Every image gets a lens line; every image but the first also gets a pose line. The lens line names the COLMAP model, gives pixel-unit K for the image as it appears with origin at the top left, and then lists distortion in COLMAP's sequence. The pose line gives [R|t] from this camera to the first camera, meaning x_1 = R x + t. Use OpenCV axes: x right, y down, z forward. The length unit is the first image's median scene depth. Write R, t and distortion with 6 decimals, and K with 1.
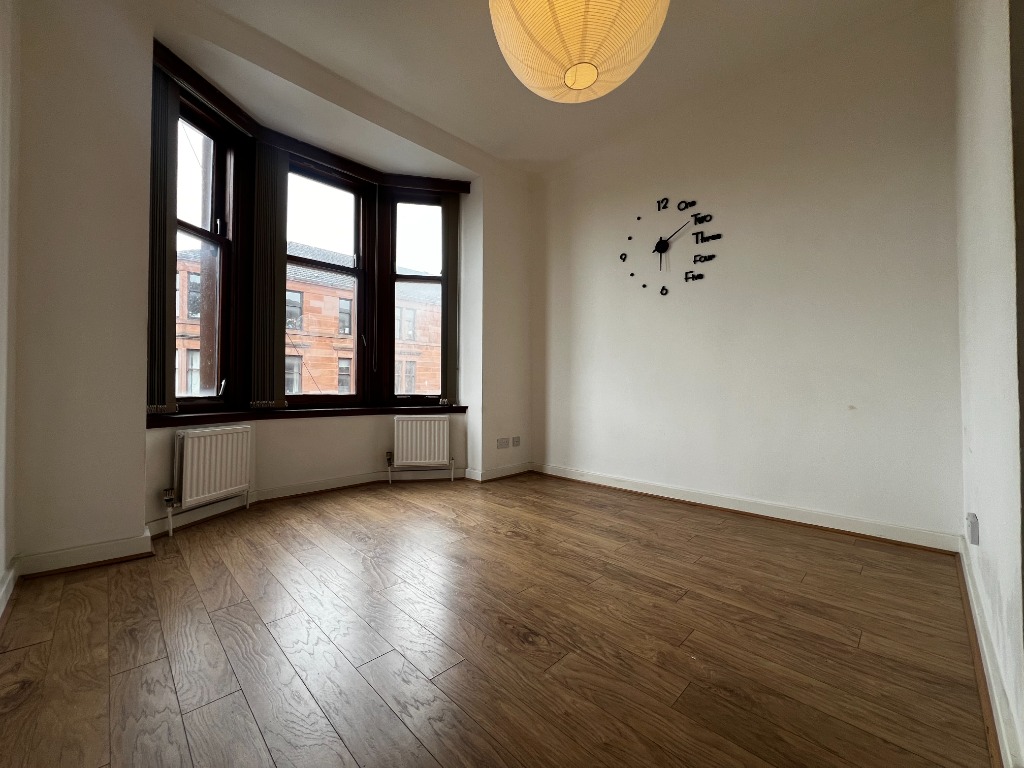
lens RADIAL K [[405.2, 0, 512.0], [0, 405.2, 384.0], [0, 0, 1]] dist [-0.002334, -0.000199]
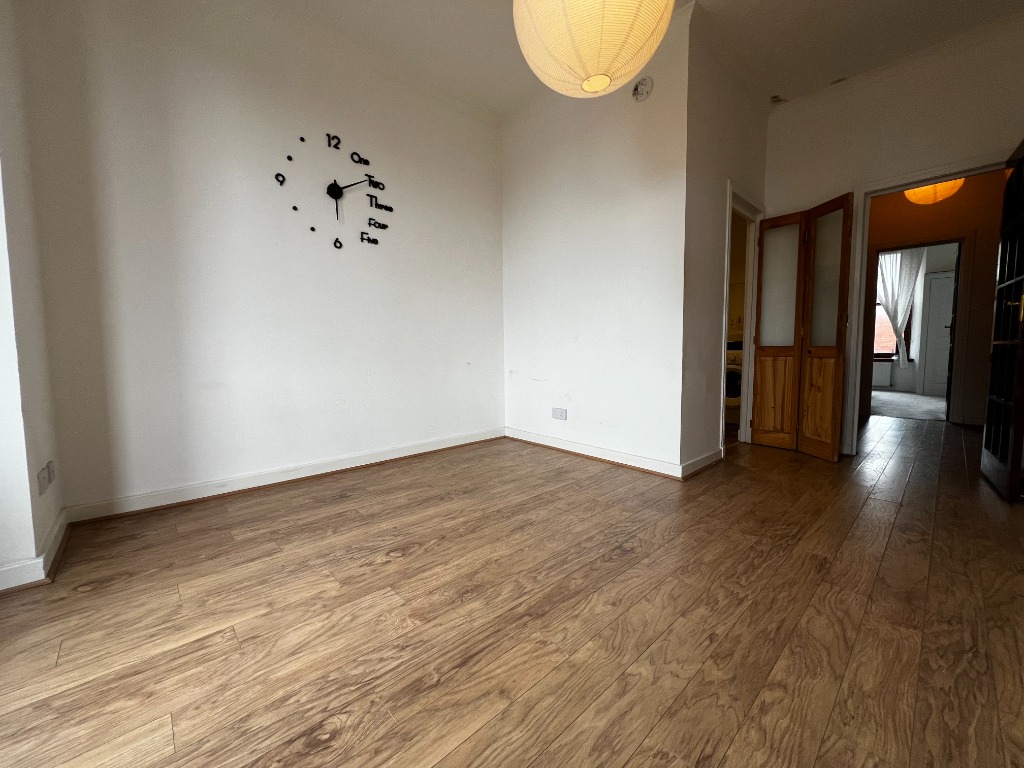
lens RADIAL K [[406.0, 0, 508.6], [0, 406.0, 381.6], [0, 0, 1]] dist [0.000078, -0.000012]
pose [[0.041496, -0.080212, 0.995914, -0.612404], [-0.002586, 0.996760, 0.080387, 0.001677], [-0.999135, -0.005912, 0.041154, 0.676641]]
